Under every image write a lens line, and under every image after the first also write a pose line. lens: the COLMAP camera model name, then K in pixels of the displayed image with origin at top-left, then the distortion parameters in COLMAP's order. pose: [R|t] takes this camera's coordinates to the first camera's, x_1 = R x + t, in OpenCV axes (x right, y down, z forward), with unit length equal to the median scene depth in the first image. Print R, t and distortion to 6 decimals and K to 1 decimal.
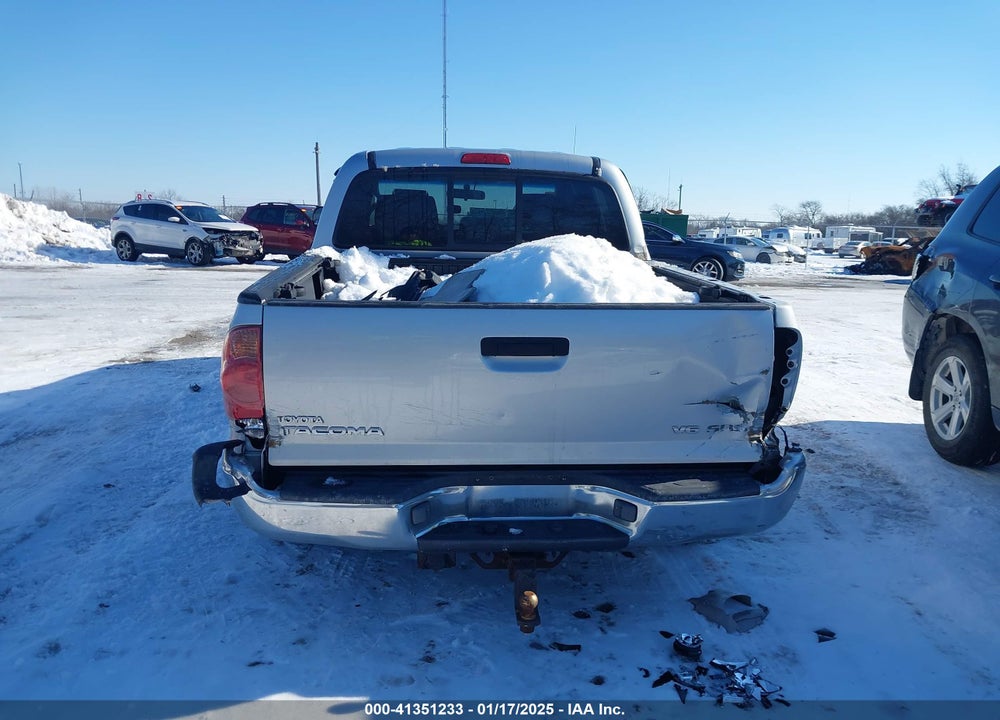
lens RADIAL K [[894.5, 0, 252.8], [0, 894.5, 389.7], [0, 0, 1]] dist [0.007917, 0.000270]
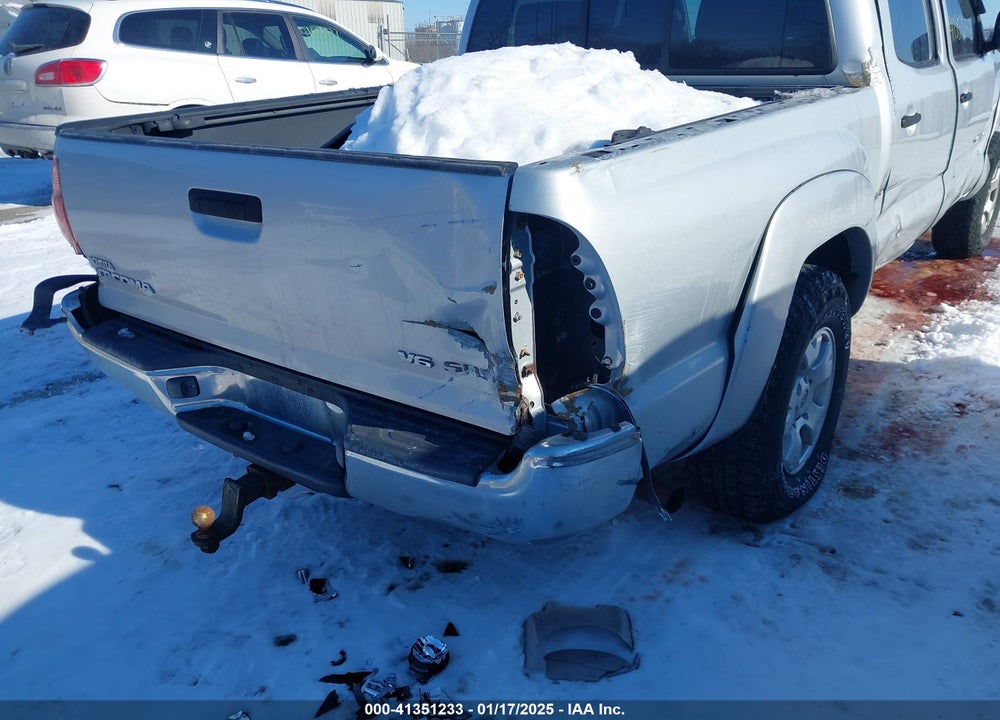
lens RADIAL K [[728.6, 0, 528.7], [0, 728.6, 366.9], [0, 0, 1]] dist [0.009243, -0.005156]
pose [[0.771577, 0.217938, -0.597638, 0.852393], [-0.090254, 0.967483, 0.236286, -0.080325], [0.629700, -0.128374, 0.766158, 0.644133]]
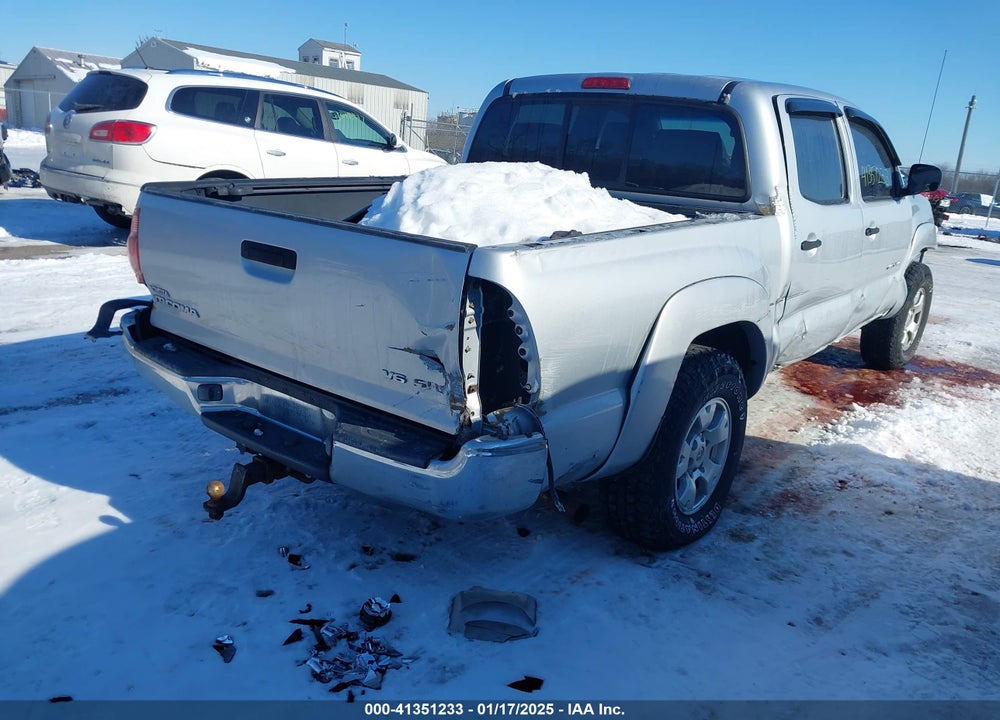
lens RADIAL K [[768.8, 0, 495.6], [0, 768.8, 377.4], [0, 0, 1]] dist [0.067716, -0.114964]
pose [[0.725855, 0.229056, -0.648590, 1.040501], [-0.189310, 0.973035, 0.131775, -0.073141], [0.661284, 0.027135, 0.749644, 0.491766]]
